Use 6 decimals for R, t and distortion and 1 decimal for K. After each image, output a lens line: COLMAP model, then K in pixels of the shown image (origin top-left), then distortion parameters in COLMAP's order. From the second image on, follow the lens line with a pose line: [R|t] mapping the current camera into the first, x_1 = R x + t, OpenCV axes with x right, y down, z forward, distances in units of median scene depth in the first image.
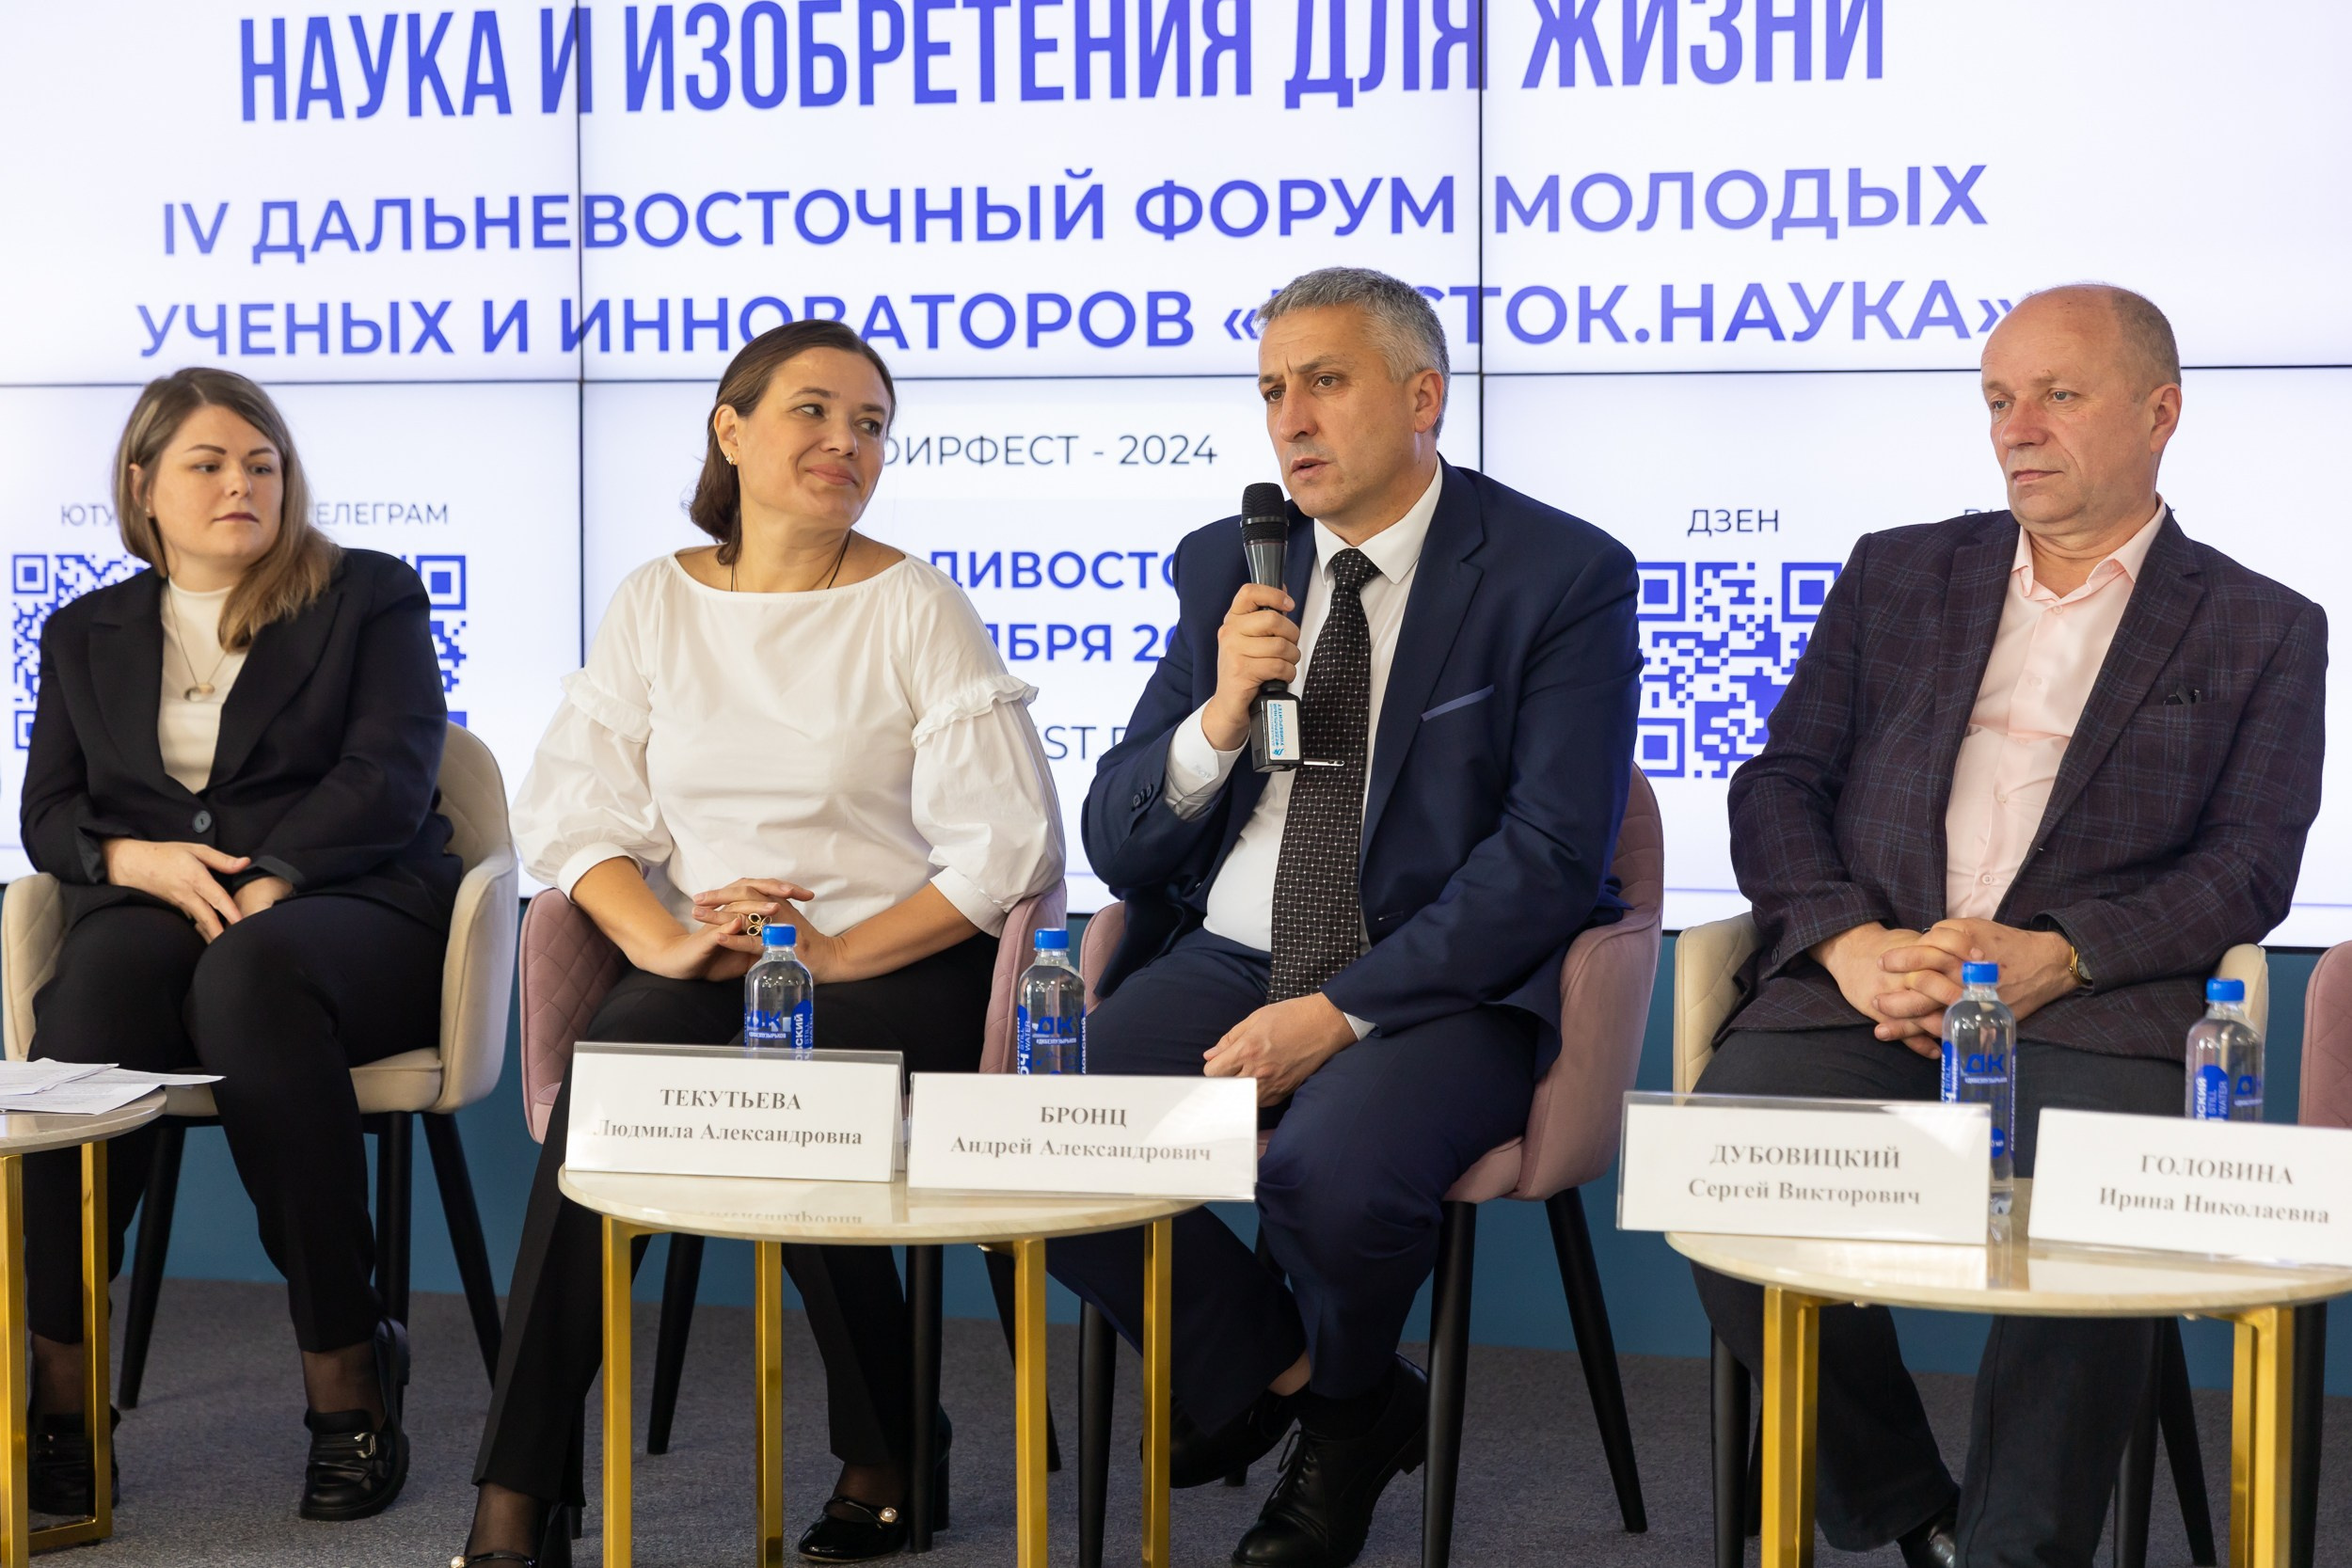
lens RADIAL K [[4711.5, 0, 1185.5], [0, 4711.5, 829.5], [0, 0, 1]] dist [0.003160, 0.000000]
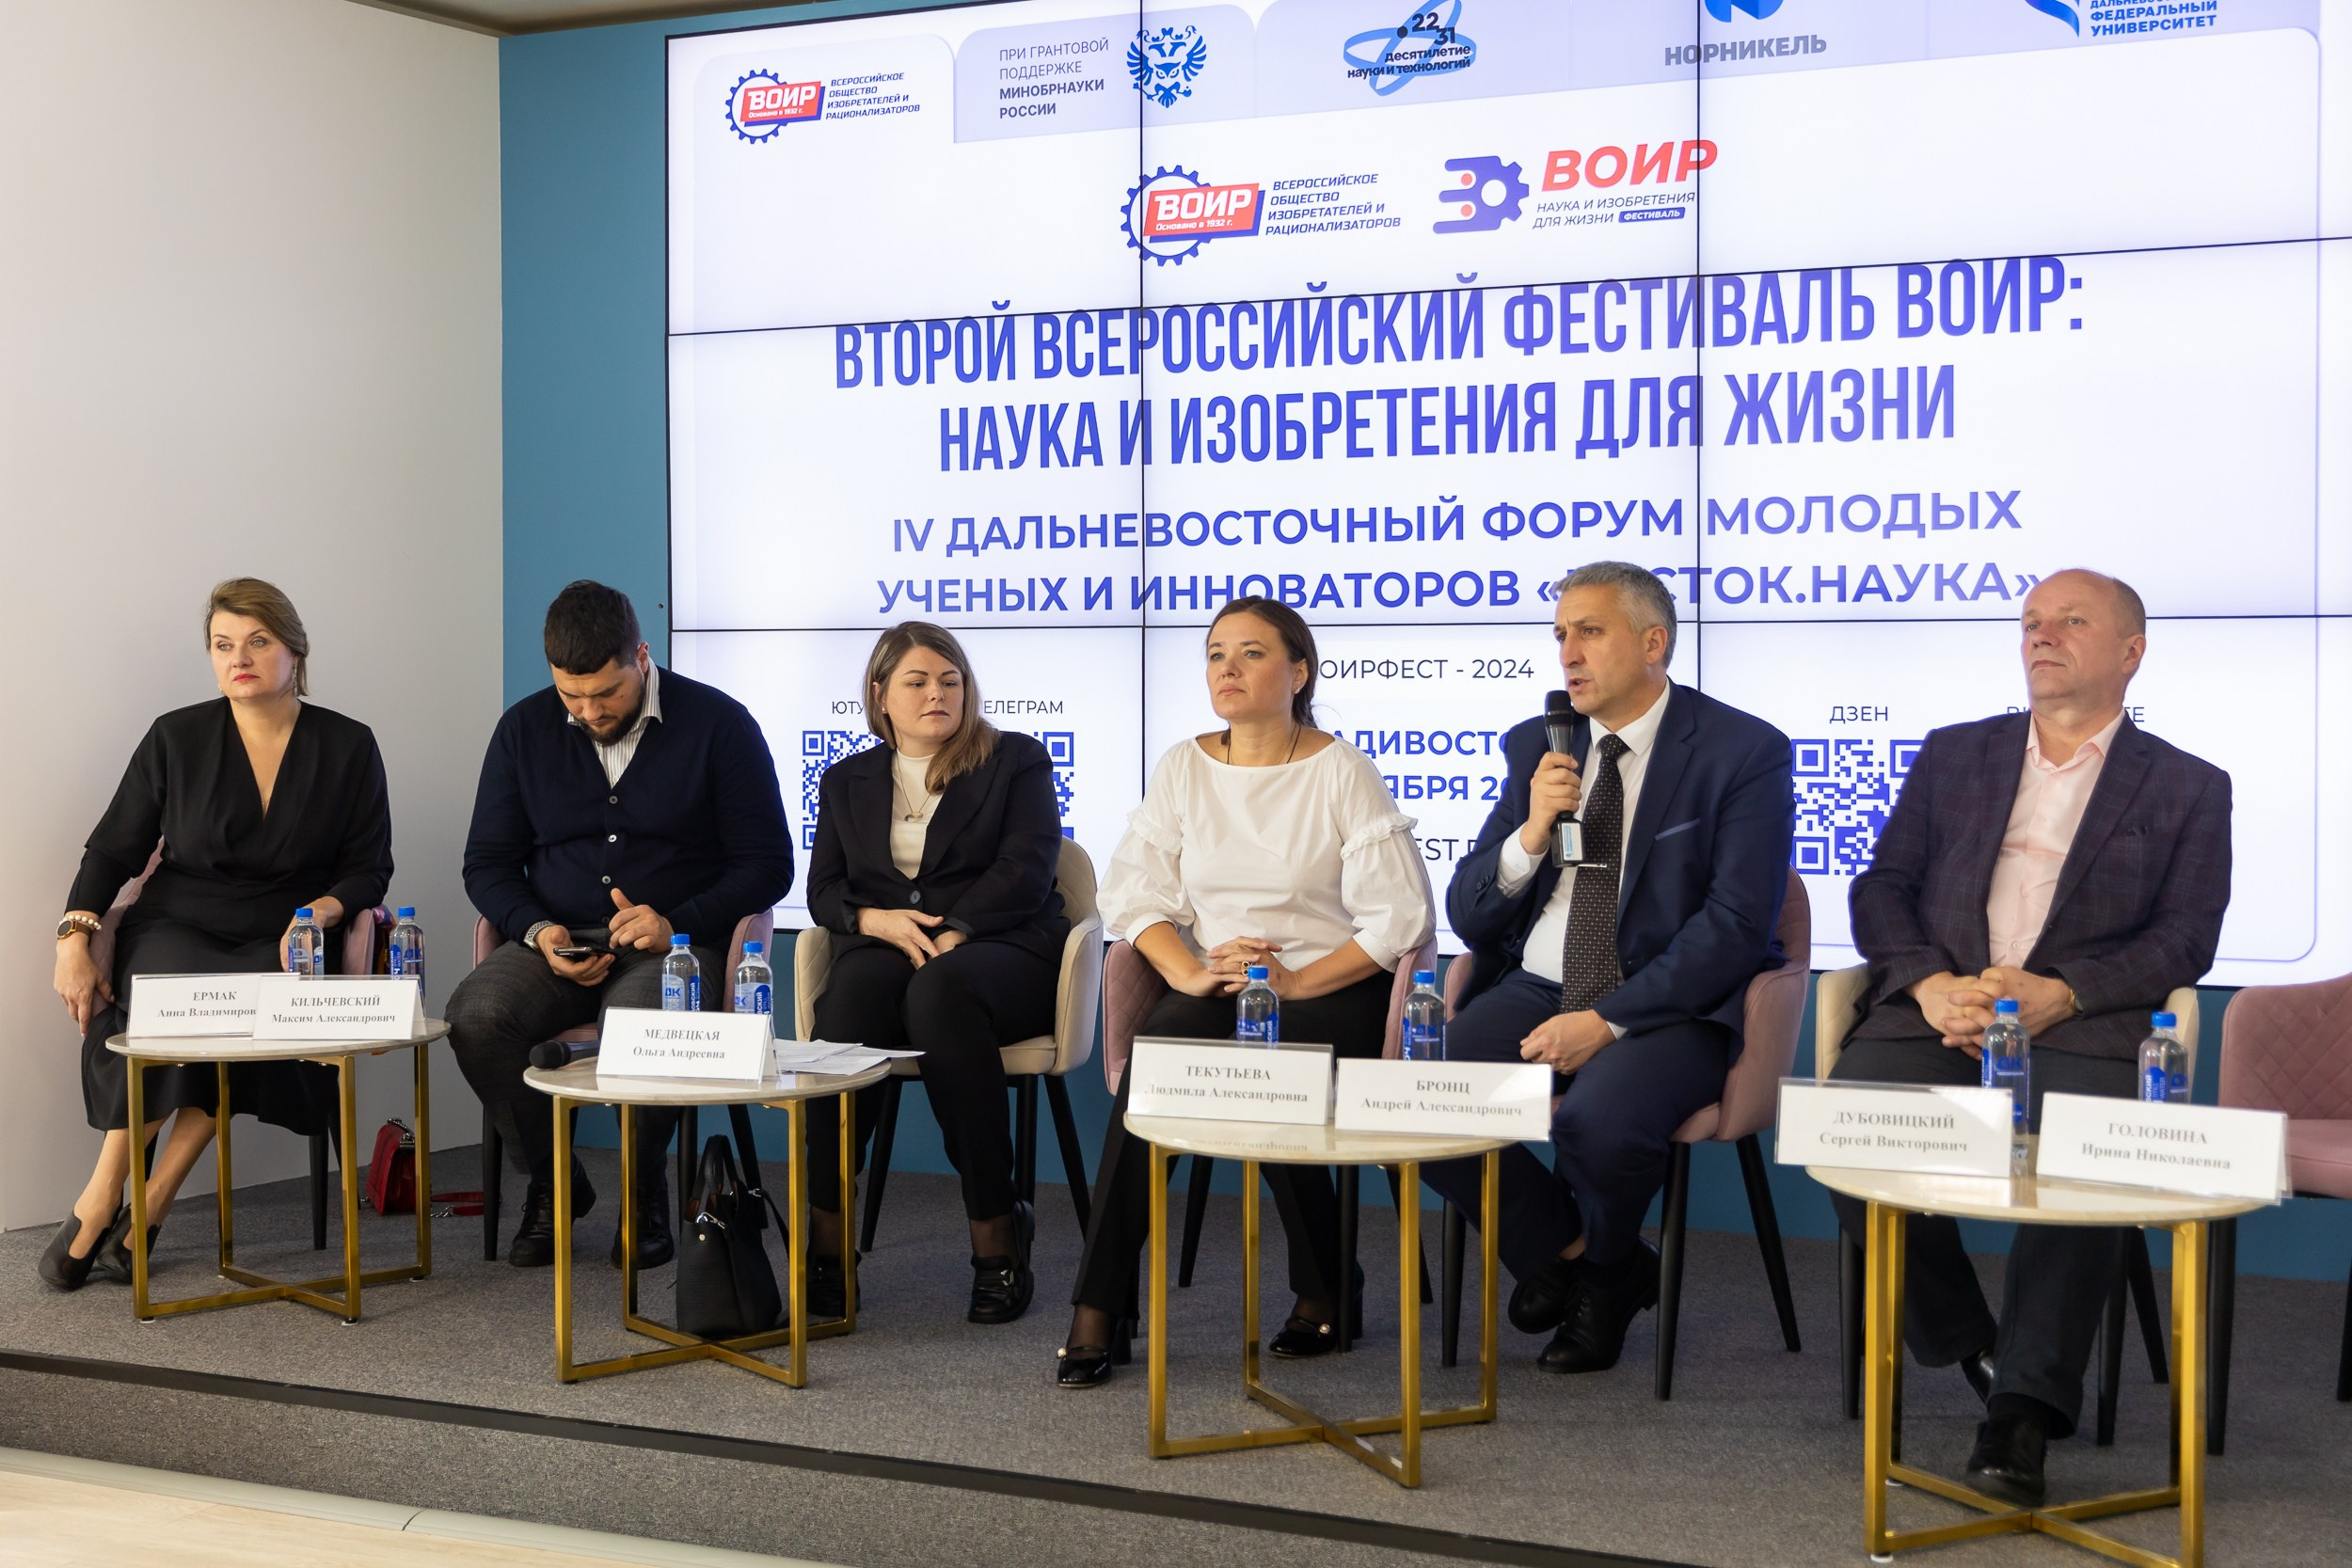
lens RADIAL K [[2978.9, 0, 1170.9], [0, 2978.9, 769.7], [0, 0, 1]] dist [0.007213, 0.000000]
pose [[0.992903, 0.002721, -0.118897, 0.004962], [-0.007361, 0.999228, -0.038598, -0.005885], [0.118700, 0.039199, 0.992156, -0.027352]]
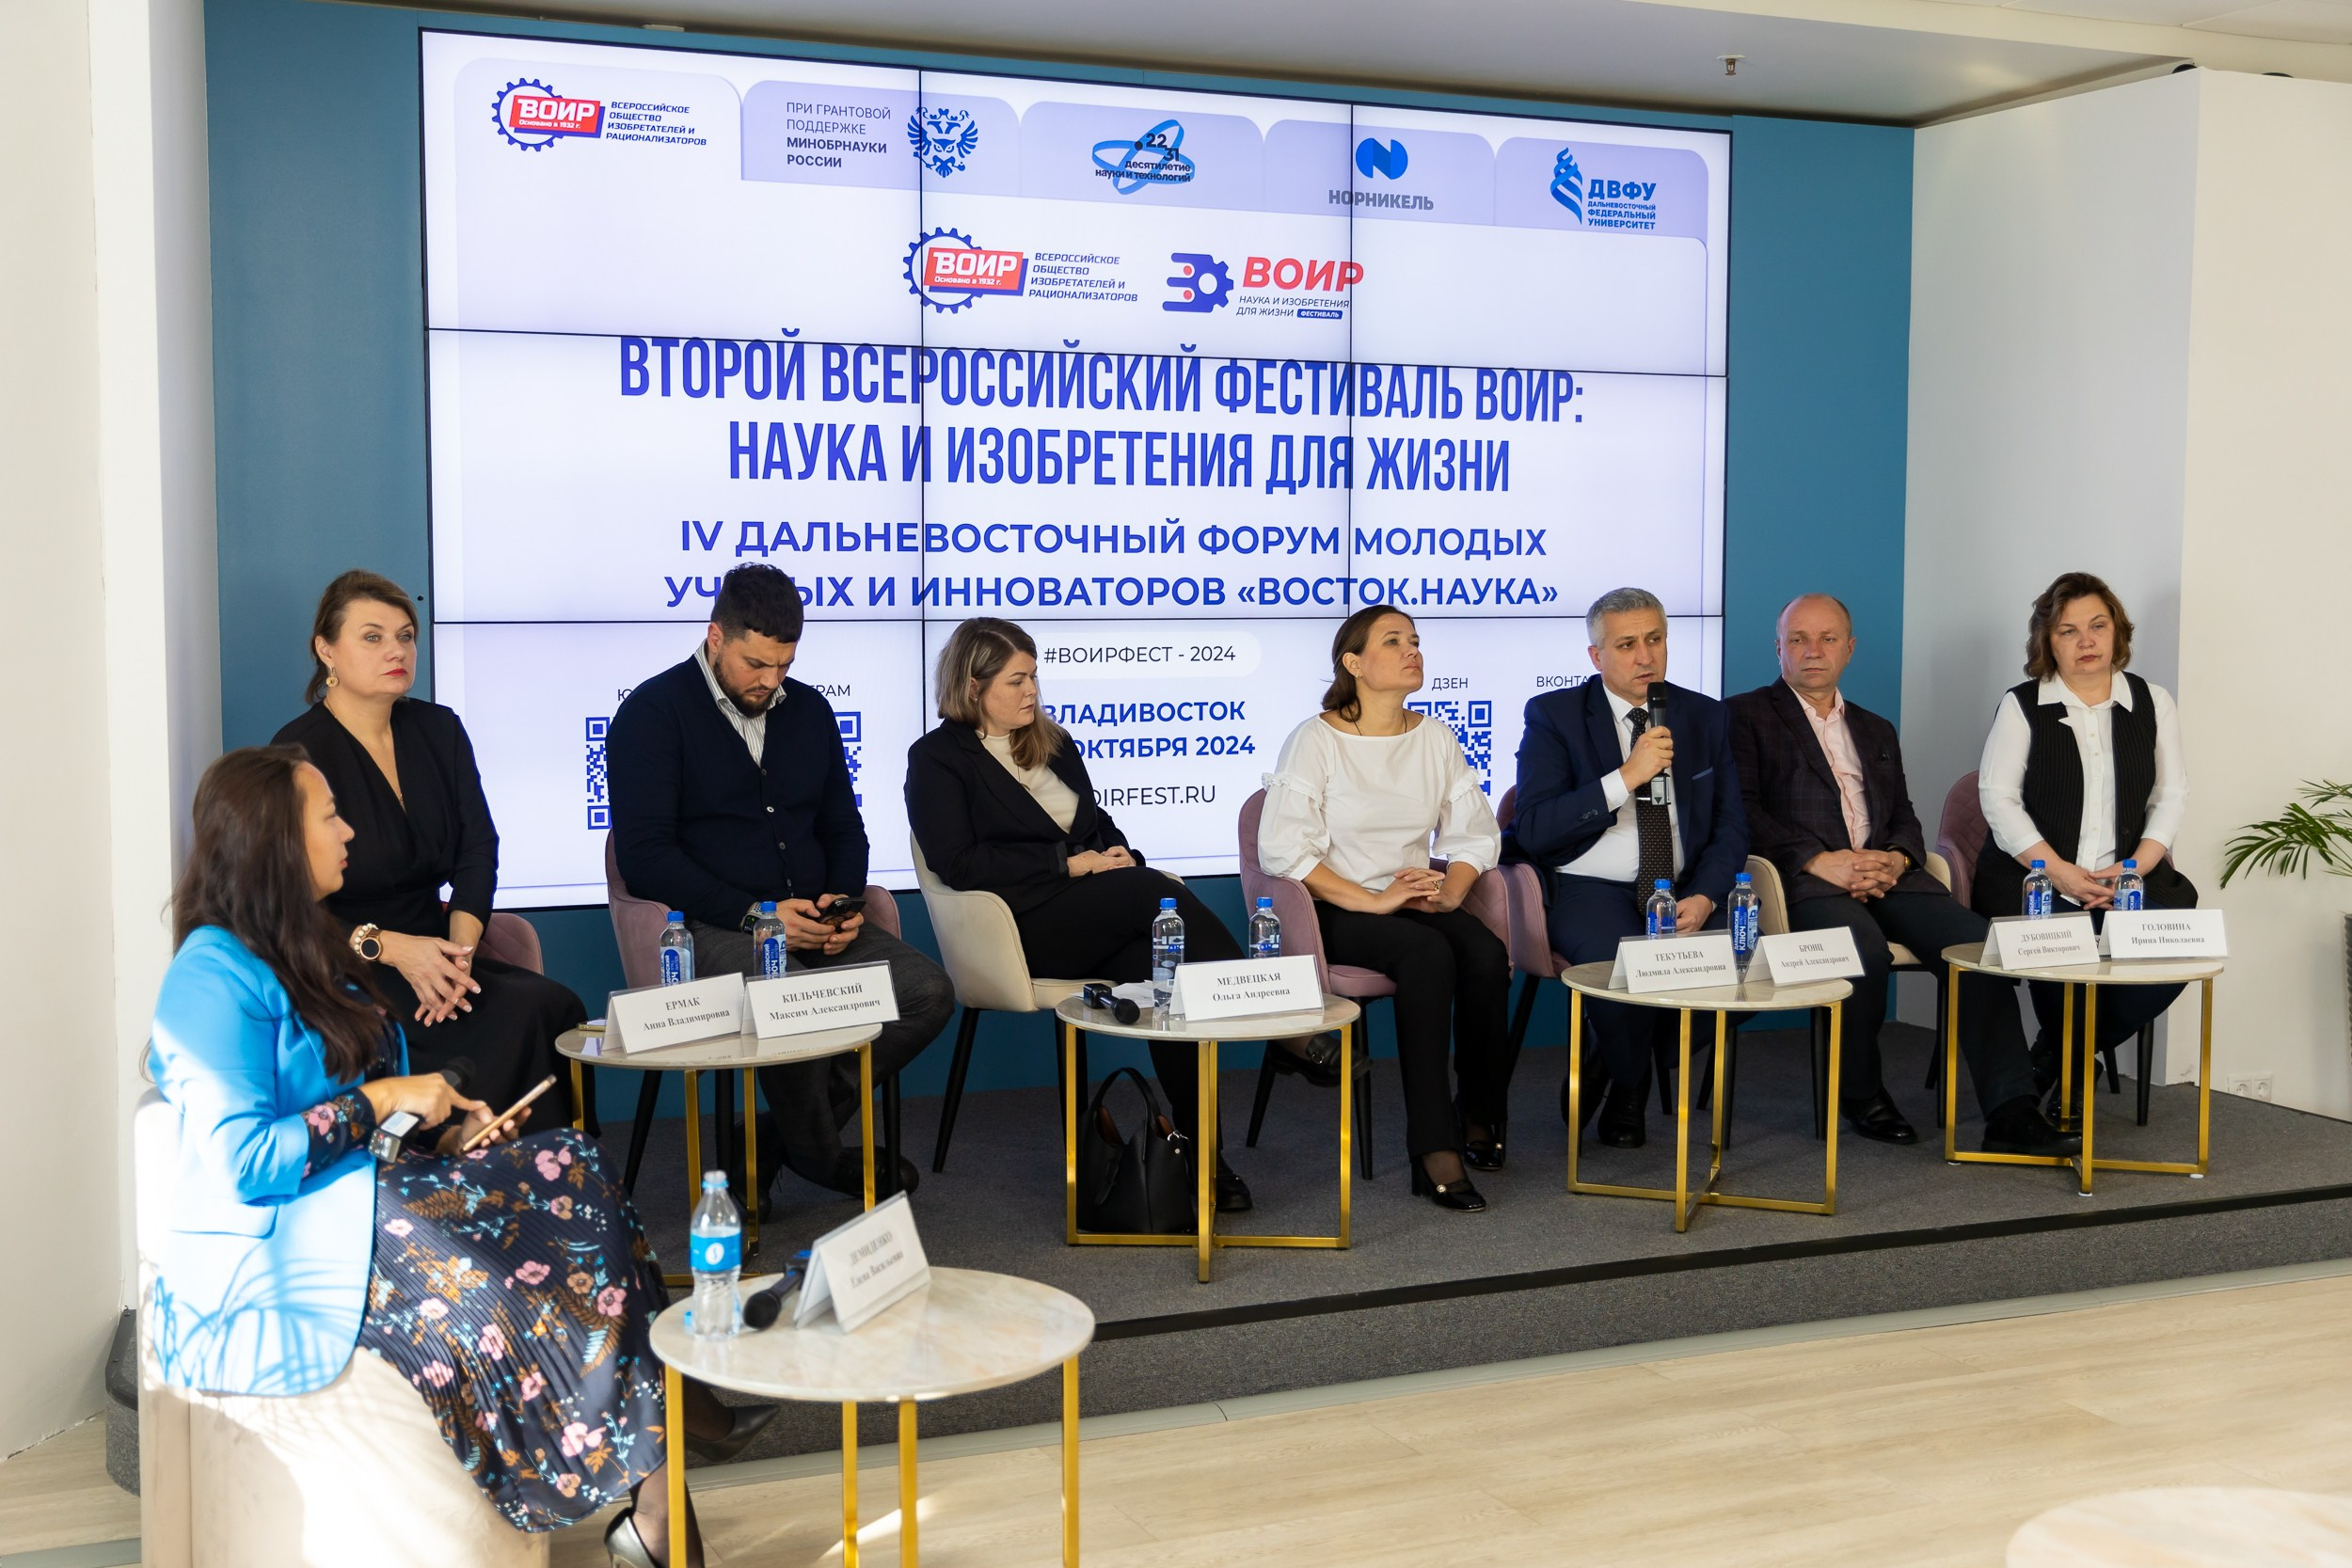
lens RADIAL K [[2611.7, 0, 1160.4], [0, 2611.7, 814.0], [0, 0, 1]] dist [0.005272, 0.000000]
pose [[0.760640, -0.053405, 0.646974, -0.801226], [0.048909, 0.998492, 0.024919, -0.040690], [-0.647329, 0.012688, 0.762105, 0.134012]]
